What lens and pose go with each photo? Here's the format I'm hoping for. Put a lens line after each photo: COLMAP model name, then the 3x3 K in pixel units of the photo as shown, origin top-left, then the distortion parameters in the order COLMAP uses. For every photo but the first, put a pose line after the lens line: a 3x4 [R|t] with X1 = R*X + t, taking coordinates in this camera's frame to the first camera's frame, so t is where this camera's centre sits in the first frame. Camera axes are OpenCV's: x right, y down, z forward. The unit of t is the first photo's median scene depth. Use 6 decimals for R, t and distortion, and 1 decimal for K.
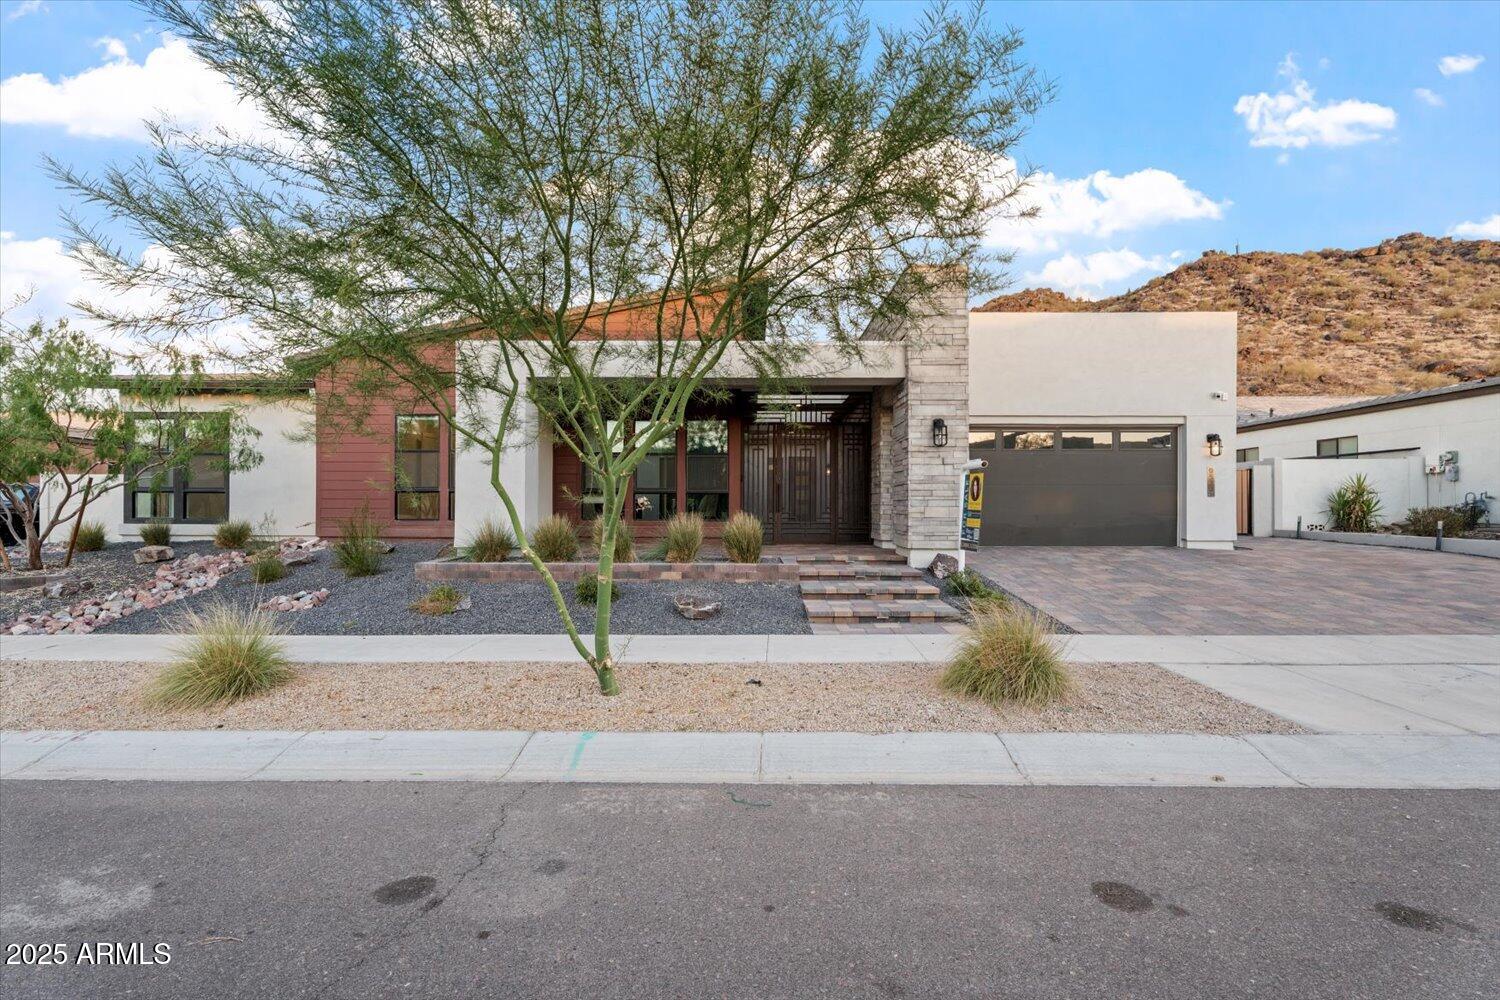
lens RADIAL K [[672.4, 0, 758.7], [0, 672.4, 499.8], [0, 0, 1]] dist [0.001902, 0.001117]
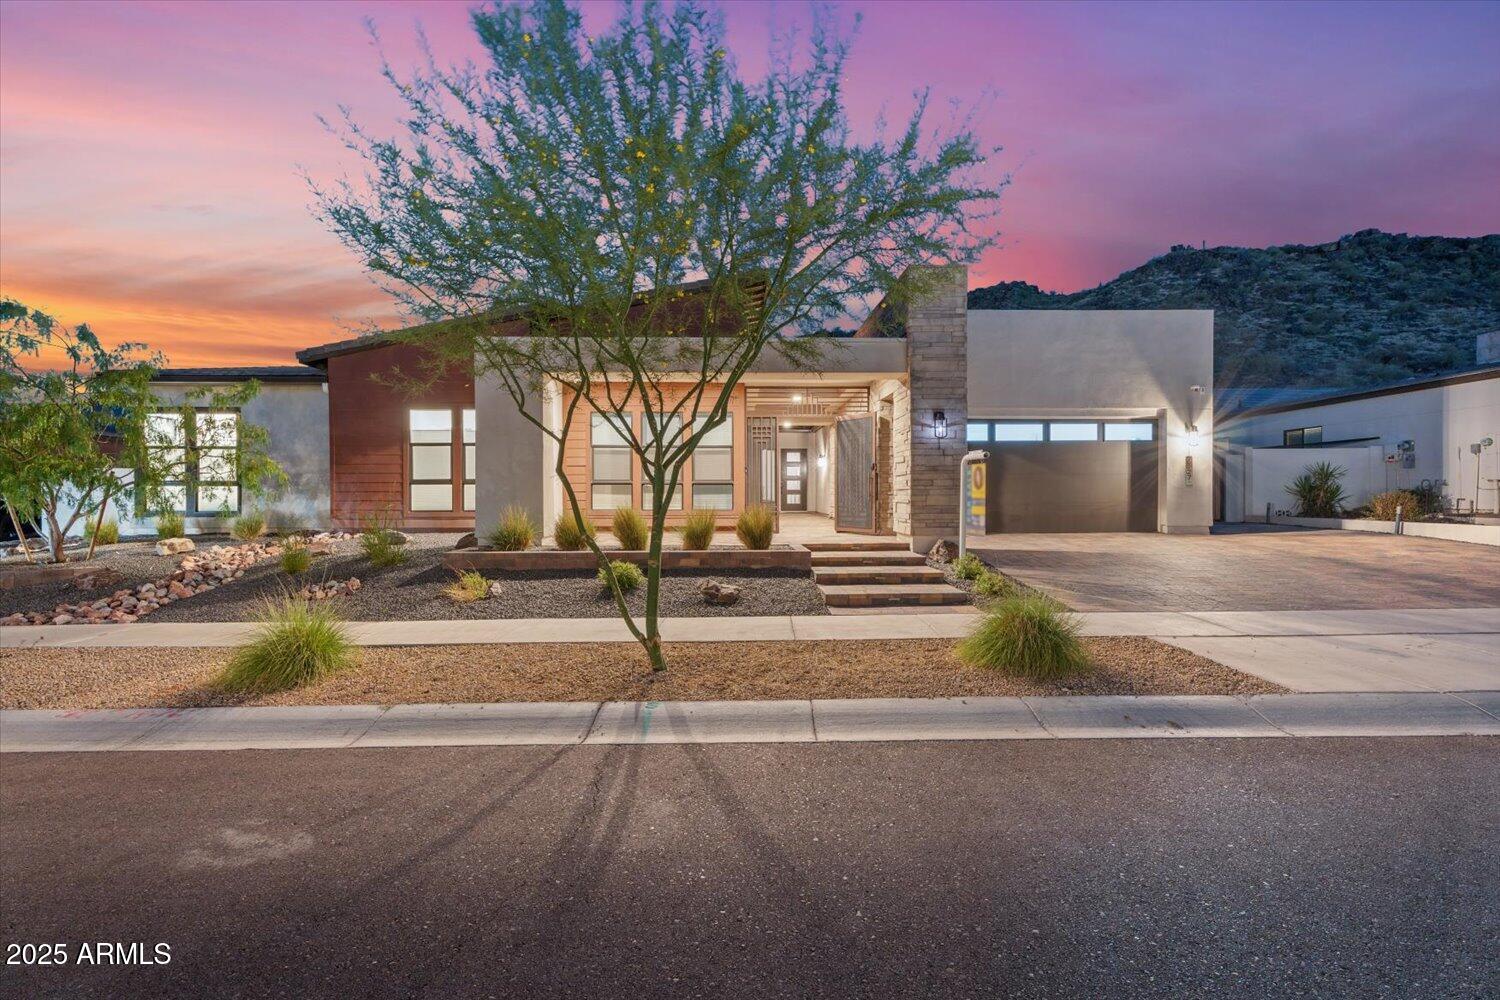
lens RADIAL K [[672.4, 0, 744.2], [0, 672.4, 498.9], [0, 0, 1]] dist [0.001902, 0.001117]
pose [[0.999636, -0.006170, 0.026261, -0.025714], [0.005803, 0.999885, 0.014017, -0.000314], [-0.026344, -0.013860, 0.999557, -0.019619]]
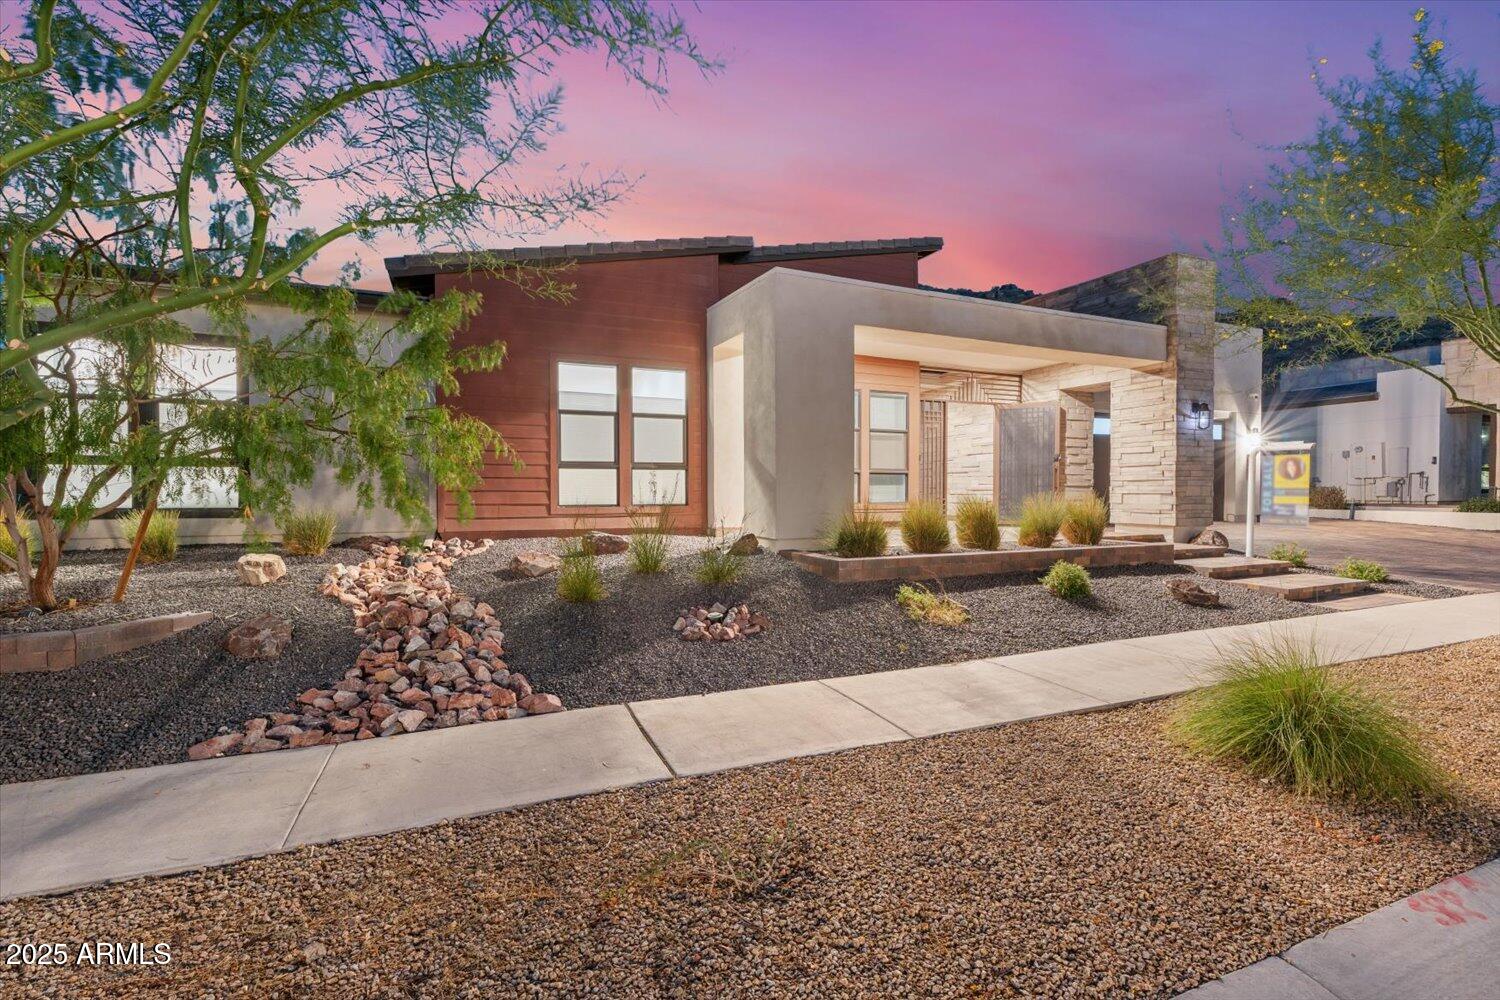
lens RADIAL K [[672.4, 0, 754.1], [0, 672.4, 501.2], [0, 0, 1]] dist [0.001902, 0.001117]
pose [[0.911862, -0.009494, 0.410386, -0.330370], [-0.000817, 0.999689, 0.024943, 0.003281], [-0.410495, -0.023080, 0.911571, 0.130143]]
